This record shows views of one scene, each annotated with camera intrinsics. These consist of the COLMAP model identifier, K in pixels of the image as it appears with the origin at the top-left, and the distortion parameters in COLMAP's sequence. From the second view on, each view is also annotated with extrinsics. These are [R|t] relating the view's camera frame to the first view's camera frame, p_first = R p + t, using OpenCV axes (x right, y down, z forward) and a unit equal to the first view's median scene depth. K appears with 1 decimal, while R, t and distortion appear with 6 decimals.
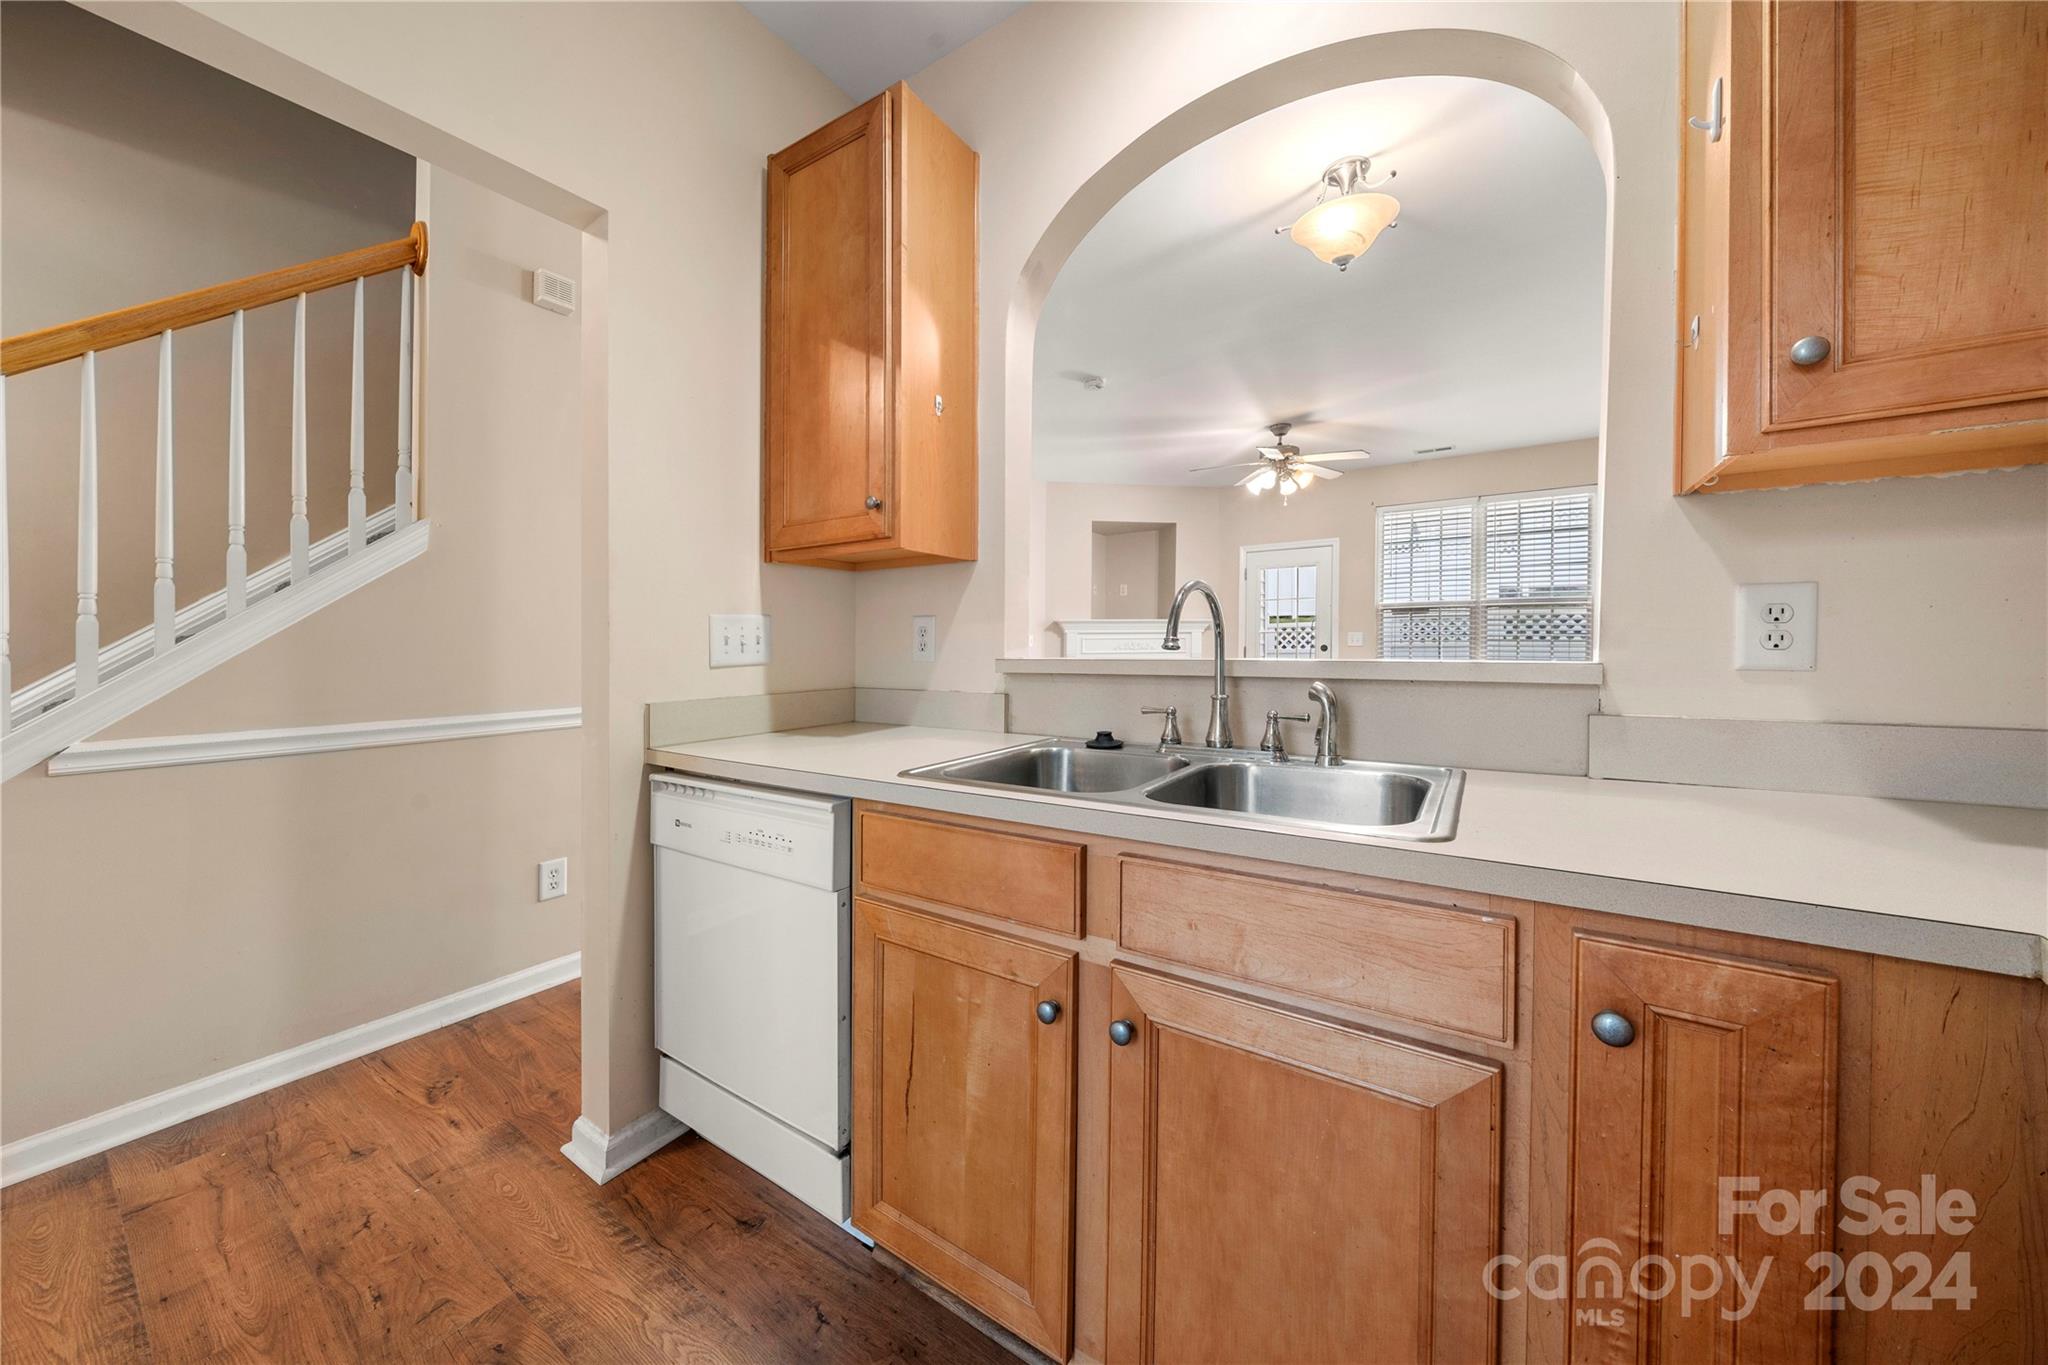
lens RADIAL K [[711.4, 0, 999.3], [0, 711.4, 649.6], [0, 0, 1]] dist [-0.004562, 0.000396]
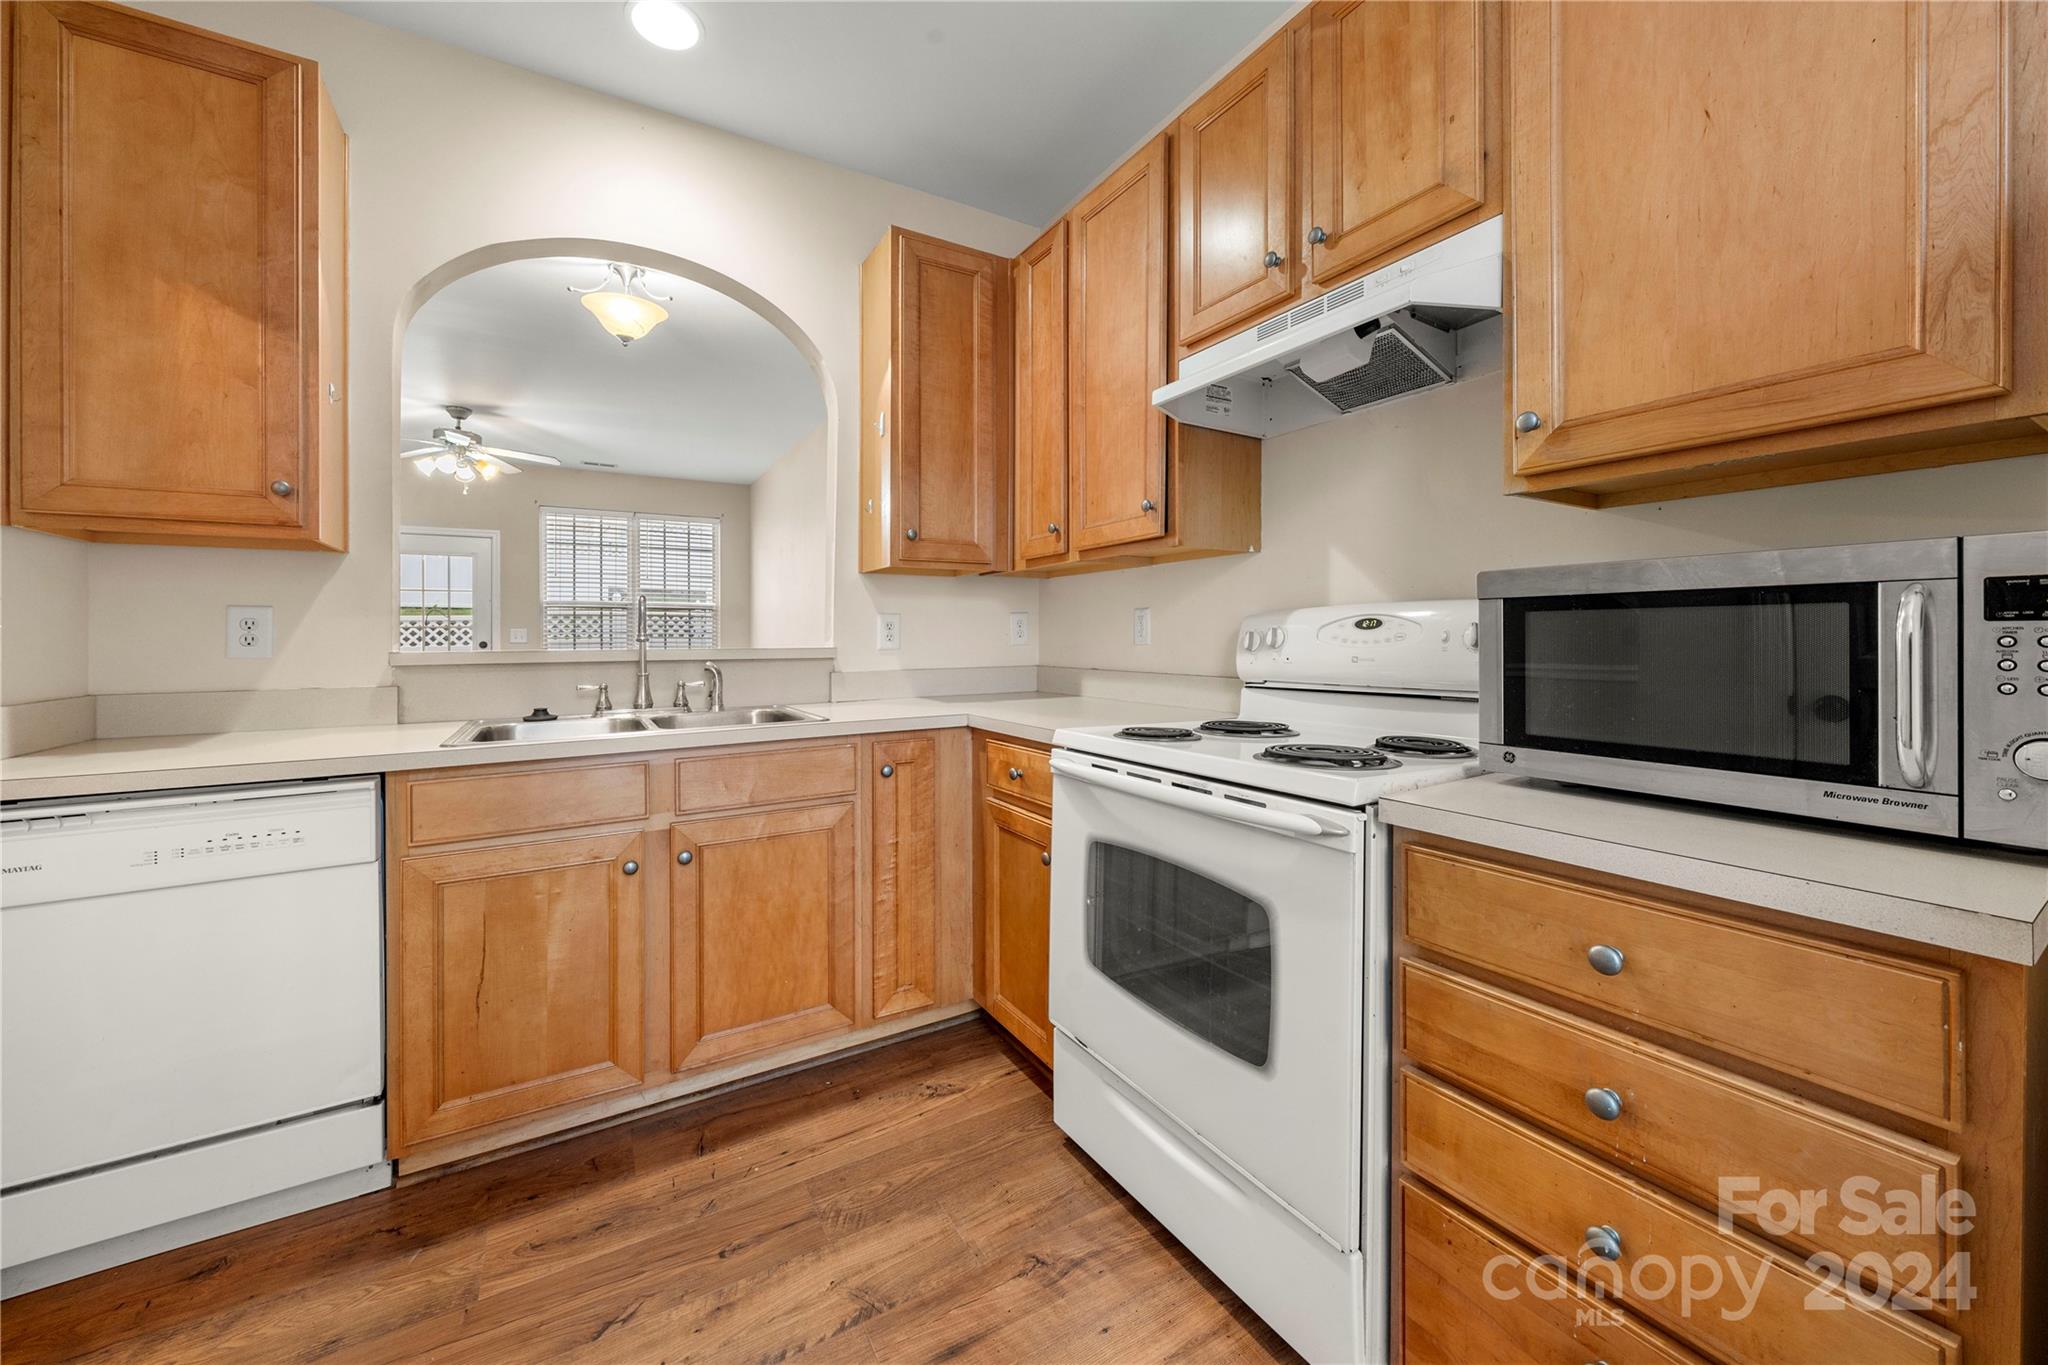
lens RADIAL K [[744.4, 0, 1021.8], [0, 744.4, 647.6], [0, 0, 1]] dist [-0.007899, 0.000268]
pose [[0.416819, -0.007906, 0.908955, -1.040107], [0.007344, 0.999959, 0.005330, 0.012438], [-0.908960, 0.004454, 0.416860, -0.478892]]
